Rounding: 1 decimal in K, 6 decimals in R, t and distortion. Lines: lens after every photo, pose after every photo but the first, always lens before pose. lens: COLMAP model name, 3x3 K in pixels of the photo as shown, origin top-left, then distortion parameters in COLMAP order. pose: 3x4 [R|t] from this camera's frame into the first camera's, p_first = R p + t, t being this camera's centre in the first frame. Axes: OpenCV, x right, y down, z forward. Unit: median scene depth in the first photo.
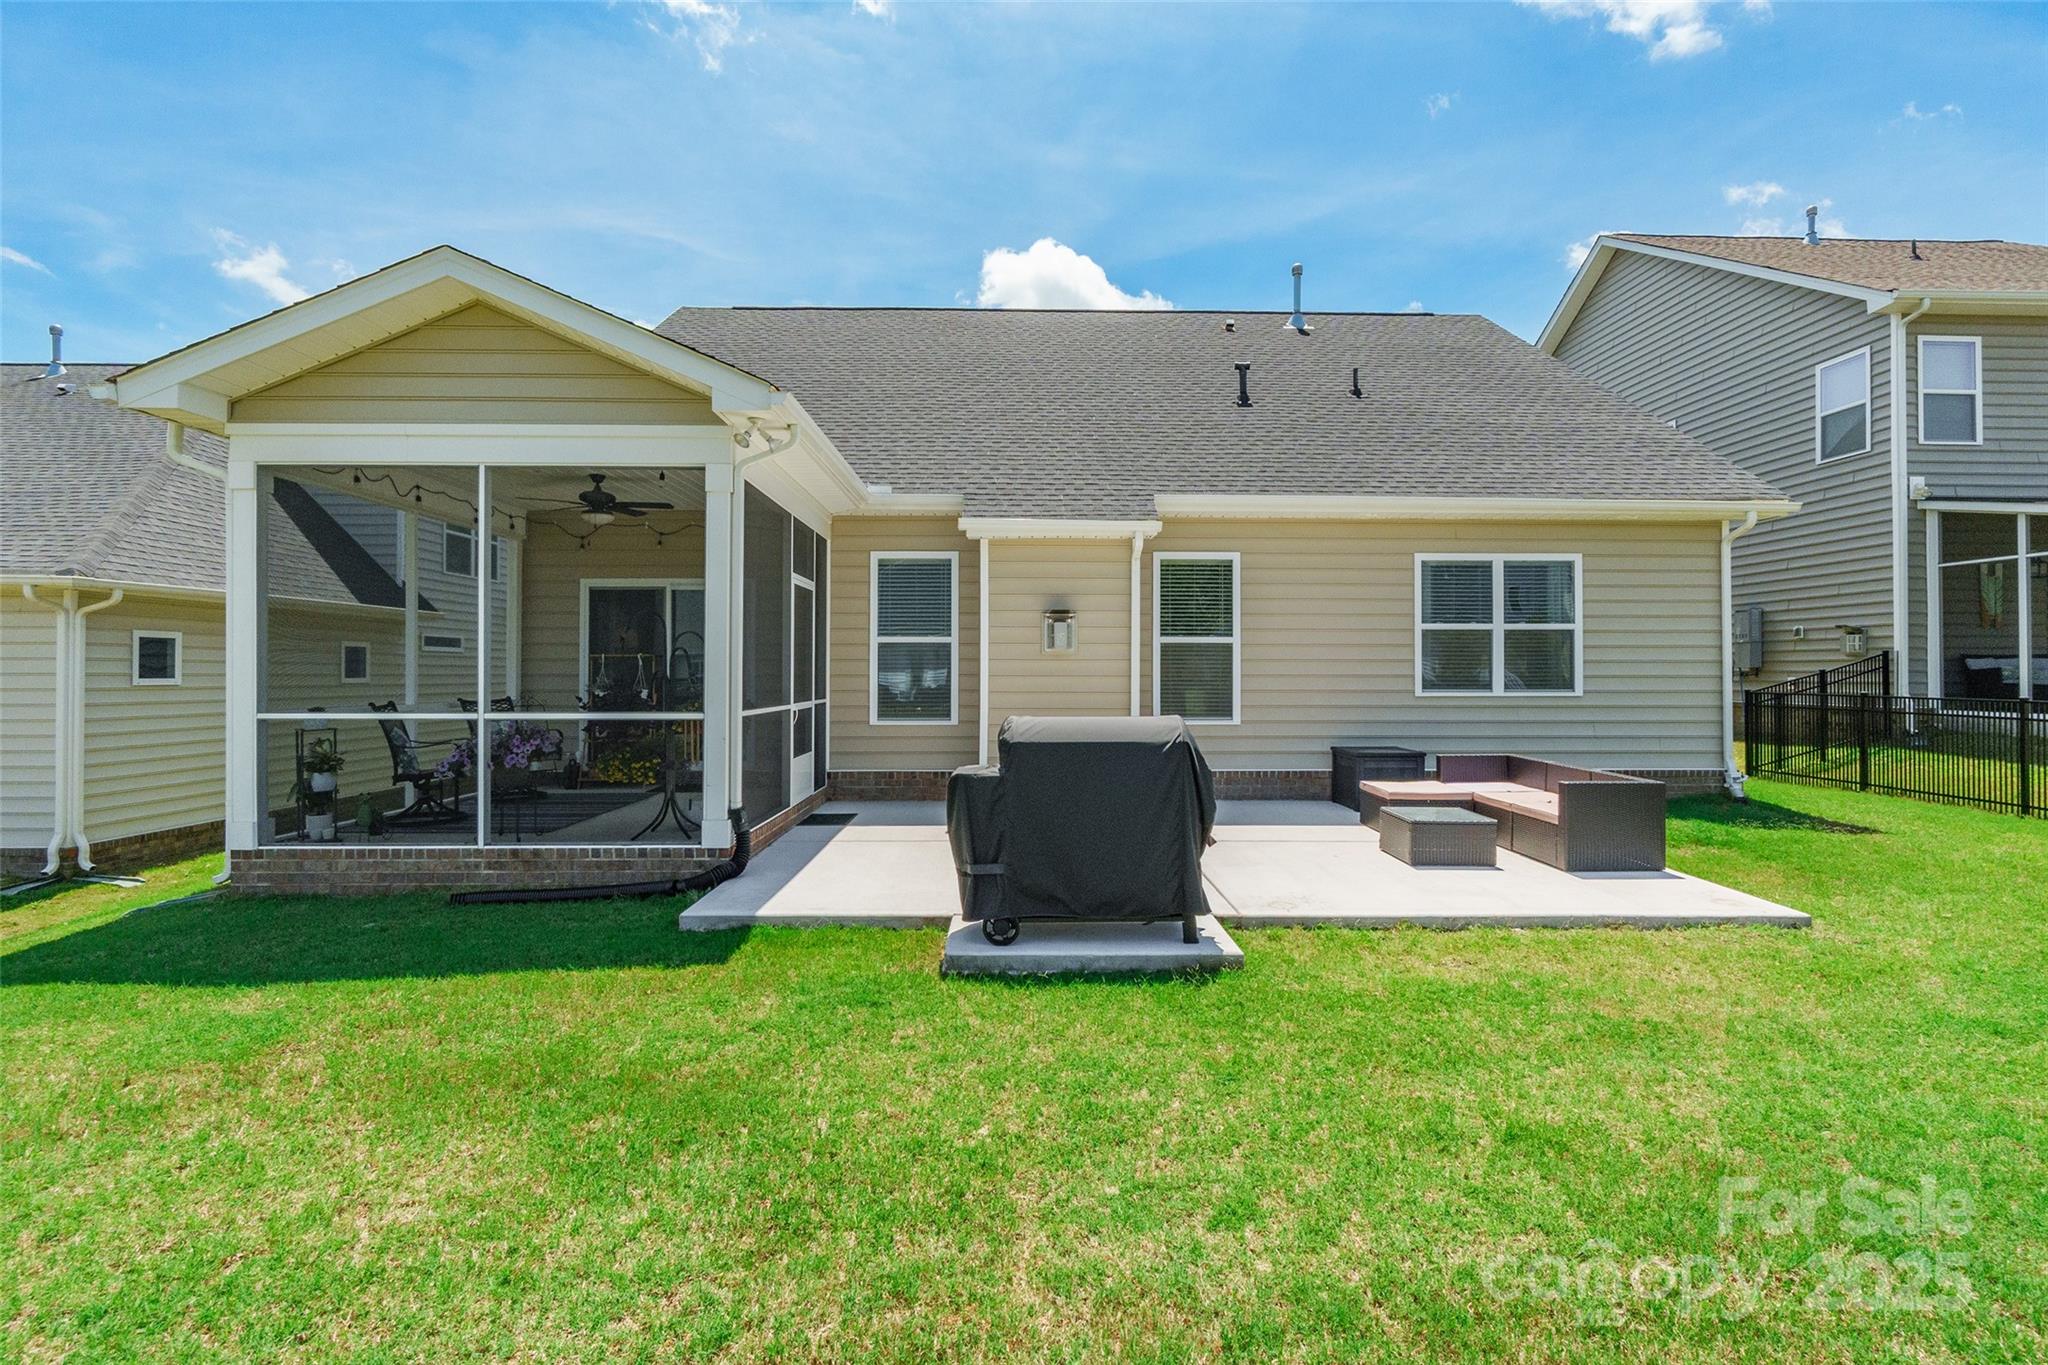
lens RADIAL K [[938.2, 0, 1038.2], [0, 938.2, 665.7], [0, 0, 1]] dist [-0.005589, -0.001824]
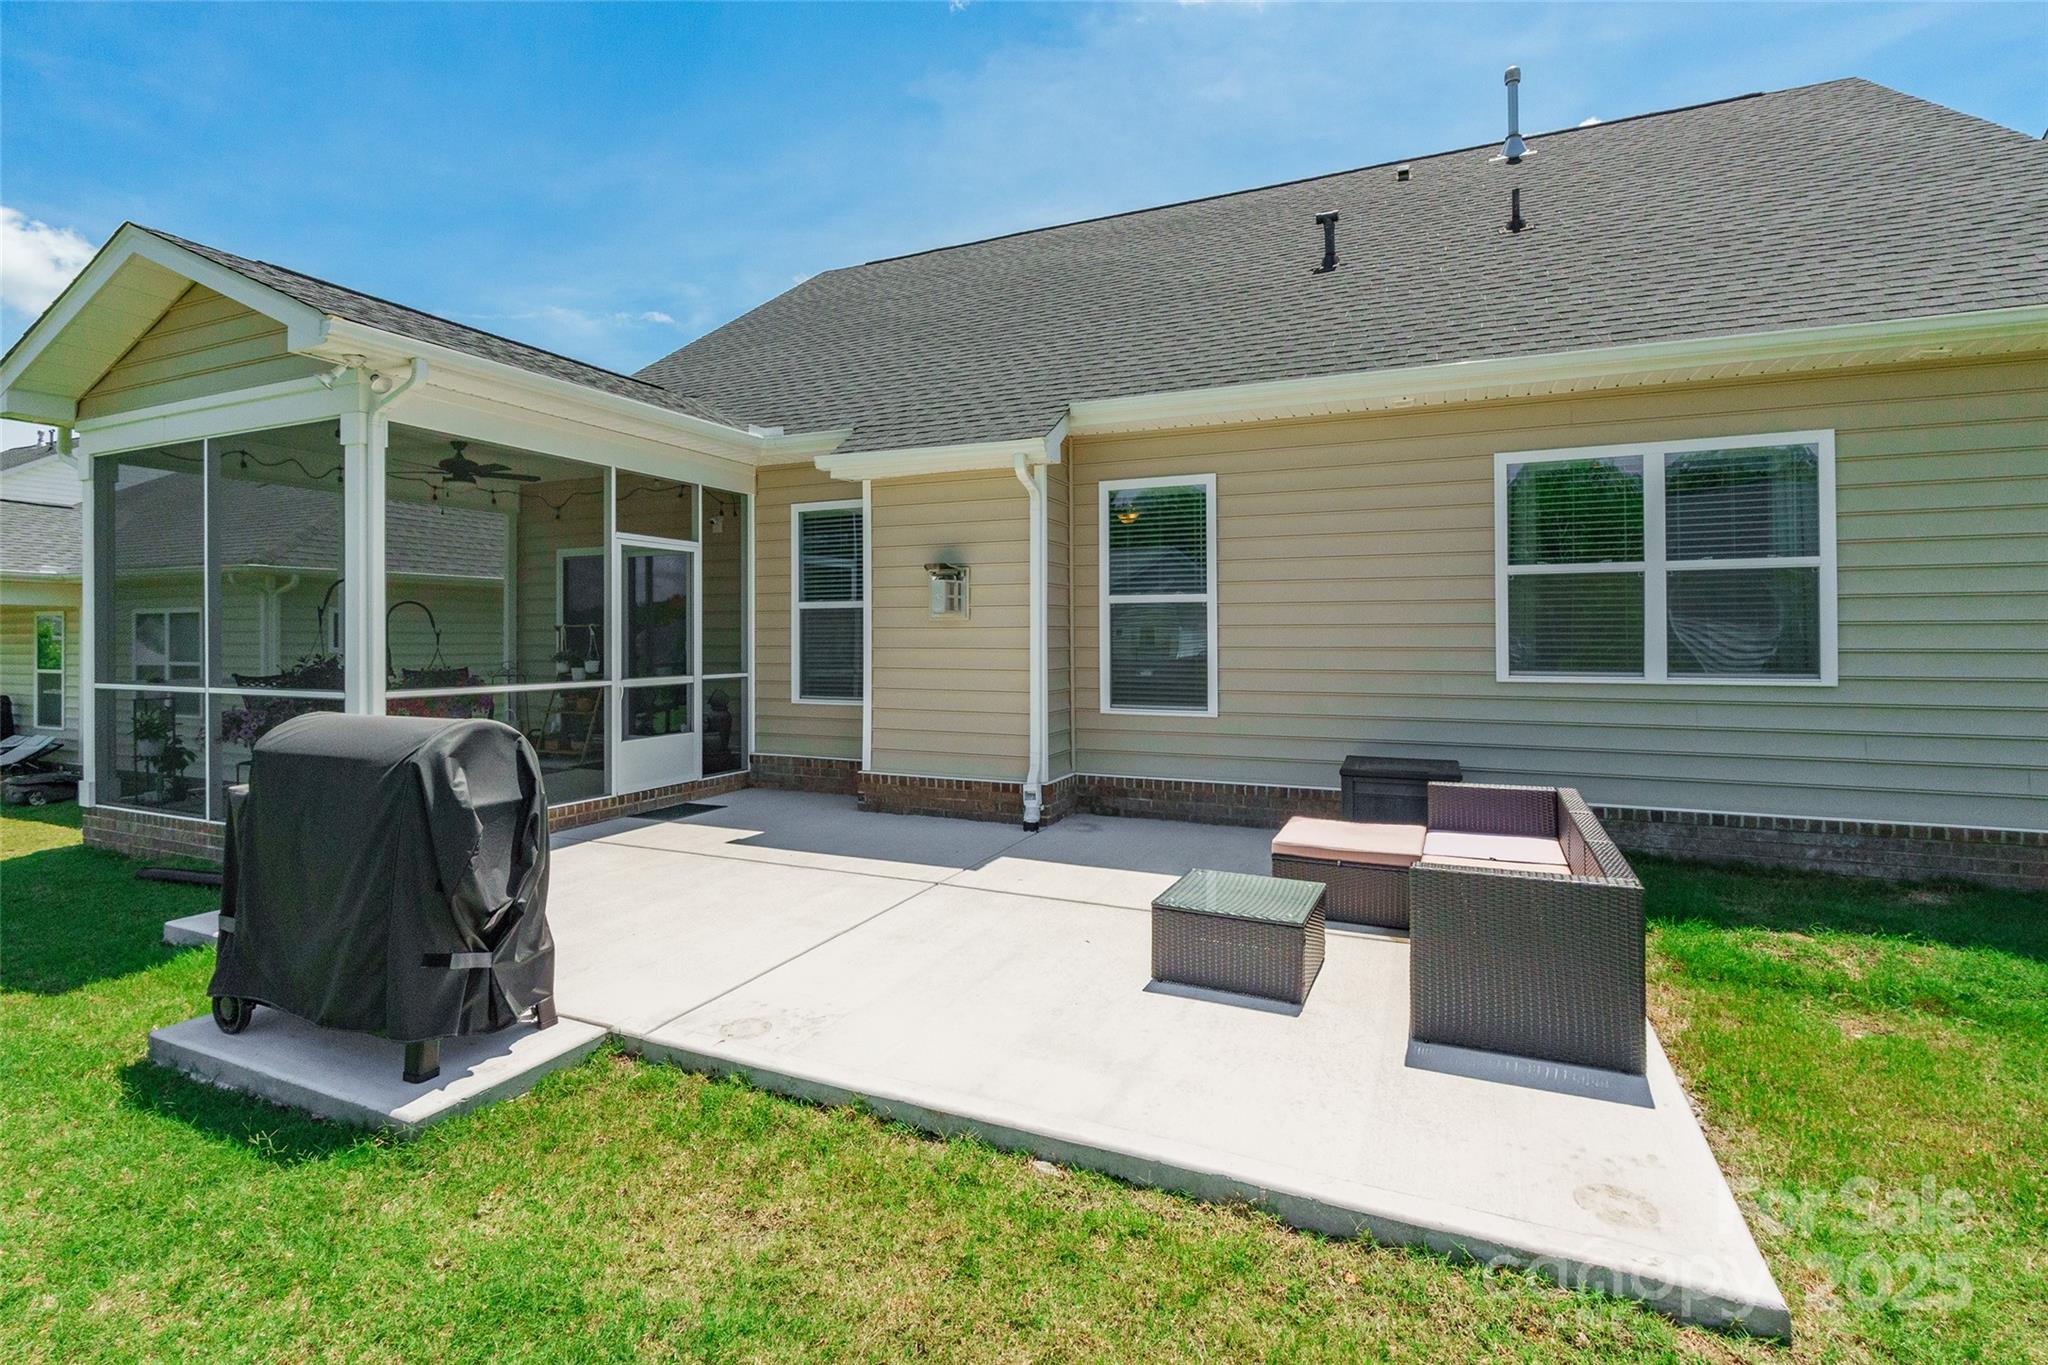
lens RADIAL K [[938.2, 0, 1082.1], [0, 938.2, 641.8], [0, 0, 1]] dist [-0.005589, -0.001824]
pose [[0.904547, 0.000792, -0.426373, 0.423329], [0.005236, 0.999902, 0.012965, -0.003757], [0.426342, -0.013960, 0.904454, 0.313705]]
